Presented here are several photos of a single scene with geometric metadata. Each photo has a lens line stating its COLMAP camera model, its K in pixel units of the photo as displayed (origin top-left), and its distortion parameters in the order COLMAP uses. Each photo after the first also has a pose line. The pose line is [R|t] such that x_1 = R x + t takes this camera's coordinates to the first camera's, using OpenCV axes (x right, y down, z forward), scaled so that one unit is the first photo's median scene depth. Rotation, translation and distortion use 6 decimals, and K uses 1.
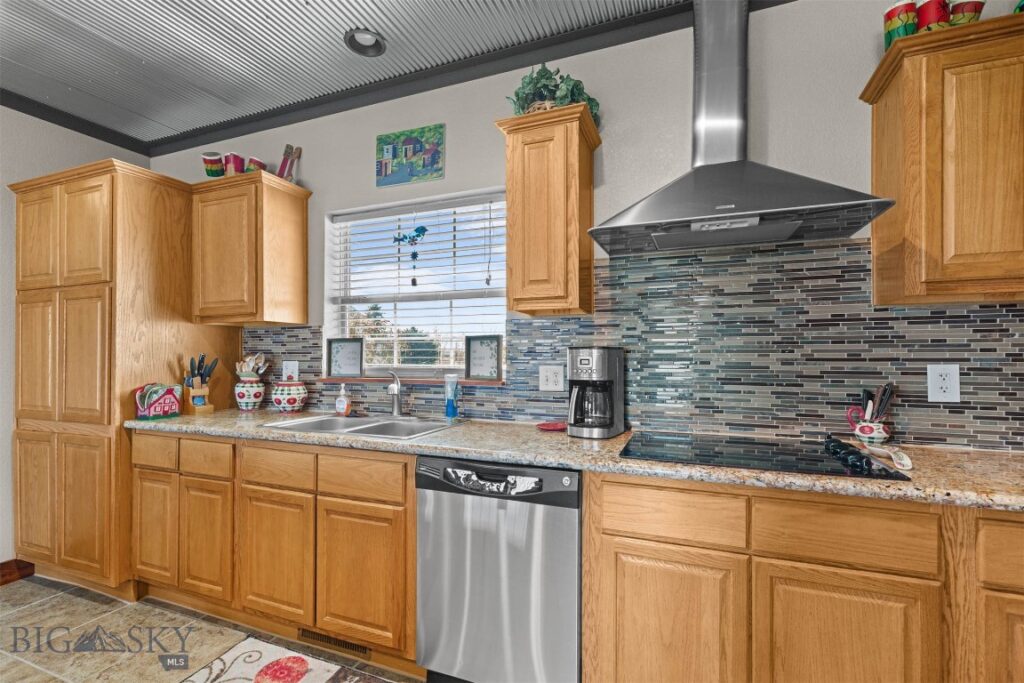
lens RADIAL K [[464.0, 0, 513.1], [0, 464.0, 353.0], [0, 0, 1]] dist [0.011681, -0.001590]
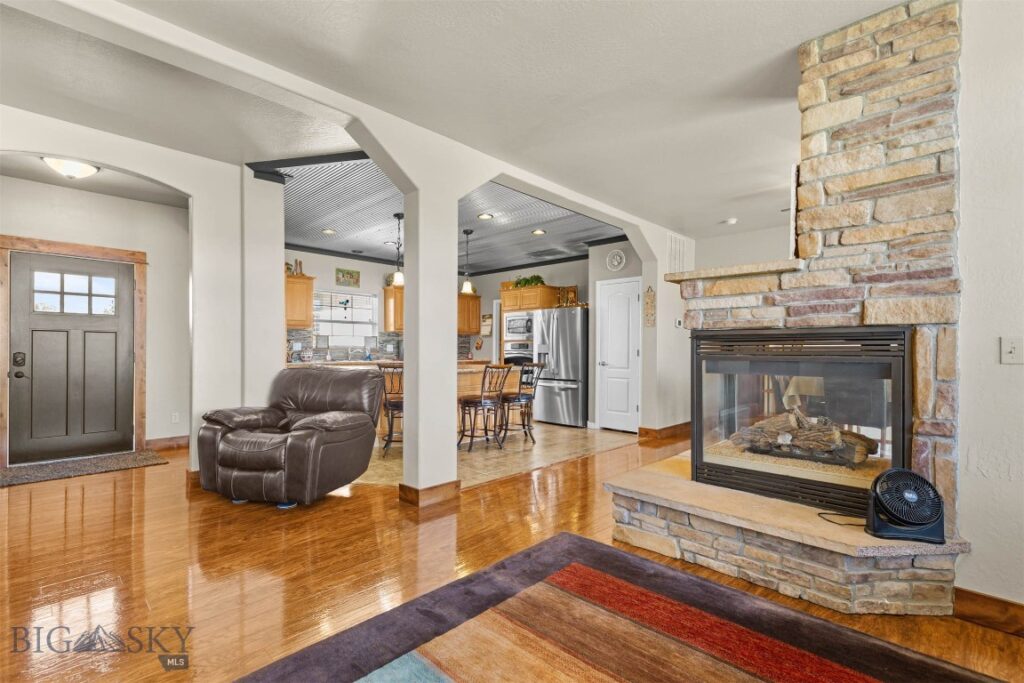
lens RADIAL K [[464.0, 0, 509.6], [0, 464.0, 349.7], [0, 0, 1]] dist [0.011681, -0.001590]
pose [[0.381407, 0.004520, 0.924396, -3.380788], [-0.004811, 0.999984, -0.002905, 0.080880], [-0.924395, -0.003339, 0.381422, -1.510687]]
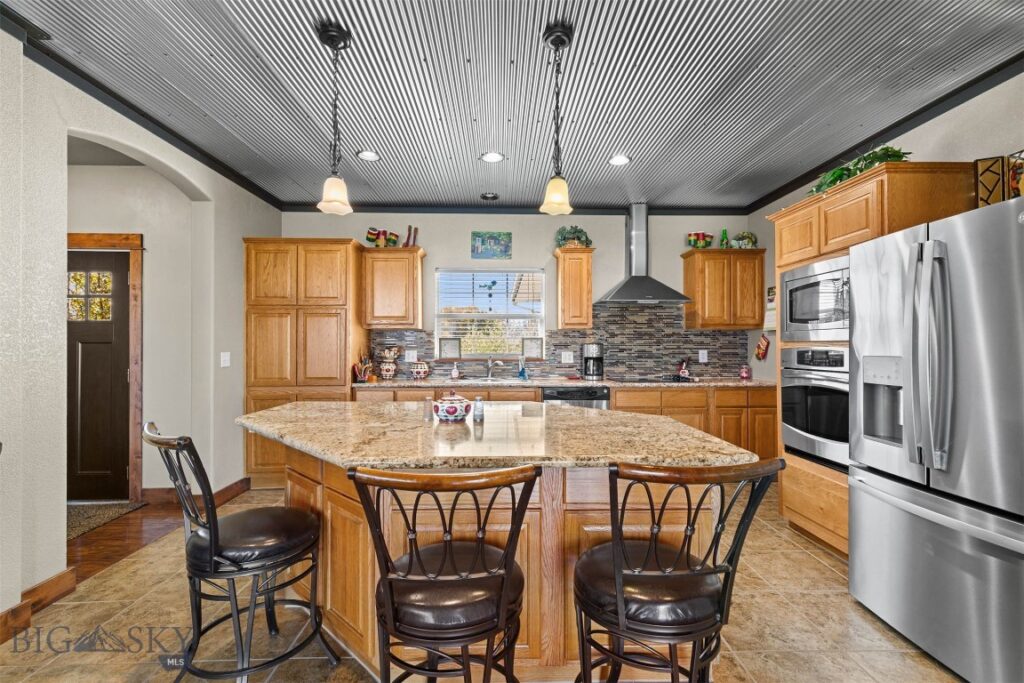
lens RADIAL K [[464.0, 0, 514.4], [0, 464.0, 343.7], [0, 0, 1]] dist [0.011681, -0.001590]
pose [[0.915826, 0.004059, 0.401555, -1.143191], [-0.001341, 0.999974, -0.007050, 0.005158], [-0.401573, 0.005918, 0.915808, -1.026323]]
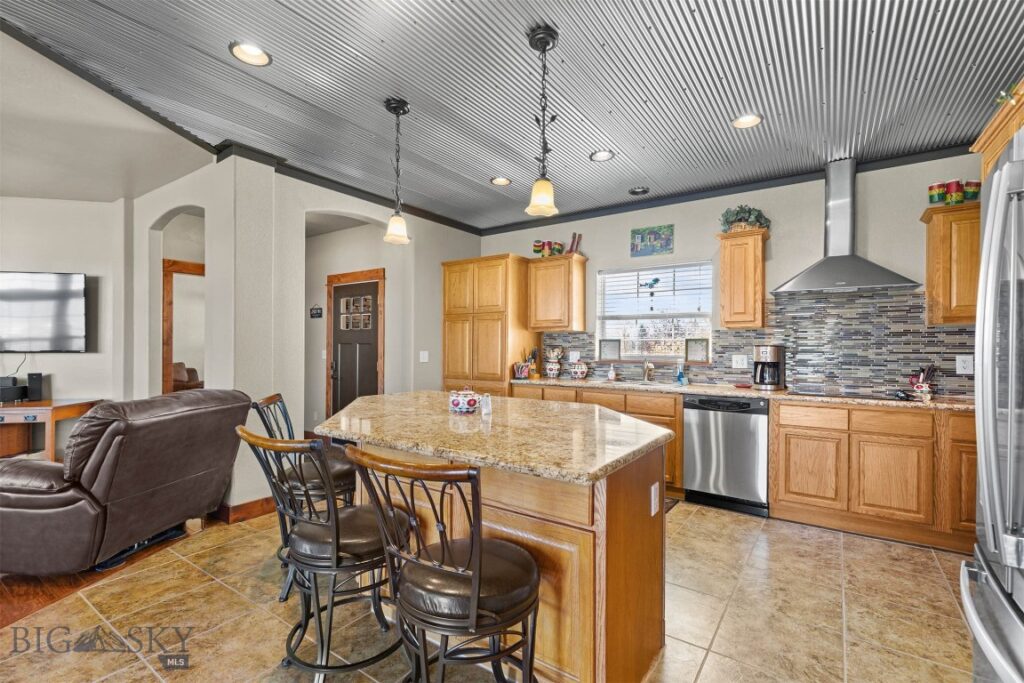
lens RADIAL K [[464.0, 0, 513.0], [0, 464.0, 346.4], [0, 0, 1]] dist [0.011681, -0.001590]
pose [[0.975150, 0.006812, -0.221442, -0.434564], [-0.007227, 0.999973, -0.001066, 0.001243], [0.221428, 0.002640, 0.975173, -1.148410]]
